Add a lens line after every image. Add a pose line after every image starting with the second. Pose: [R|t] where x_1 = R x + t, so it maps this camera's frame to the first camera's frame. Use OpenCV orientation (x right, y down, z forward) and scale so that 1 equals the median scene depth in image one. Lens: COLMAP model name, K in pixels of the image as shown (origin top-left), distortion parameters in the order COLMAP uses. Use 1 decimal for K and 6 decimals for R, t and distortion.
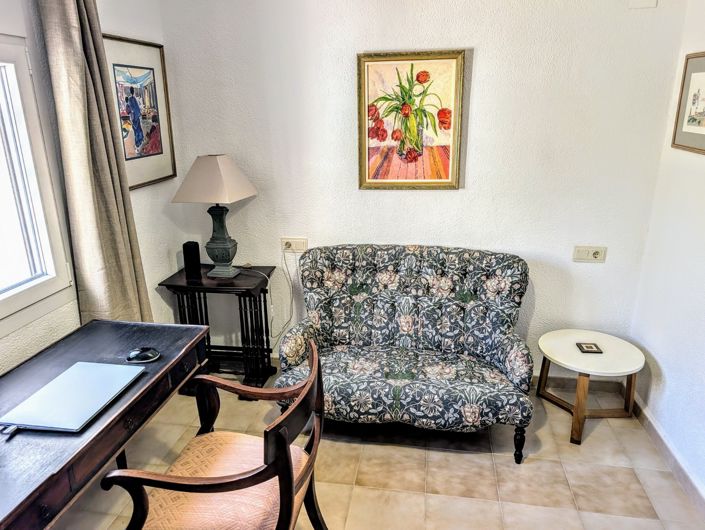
lens RADIAL K [[507.7, 0, 353.5], [0, 507.7, 267.1], [0, 0, 1]] dist [0.026498, -0.023551]
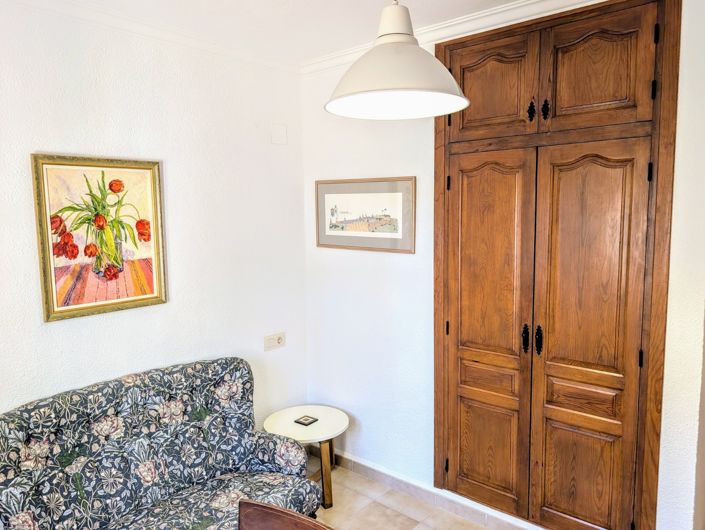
lens RADIAL K [[507.7, 0, 351.1], [0, 507.7, 263.8], [0, 0, 1]] dist [0.026498, -0.023551]
pose [[0.521696, -0.079921, 0.849380, -0.404901], [0.262494, 0.962342, -0.070676, -0.067976], [-0.811745, 0.259828, 0.523029, 0.225008]]
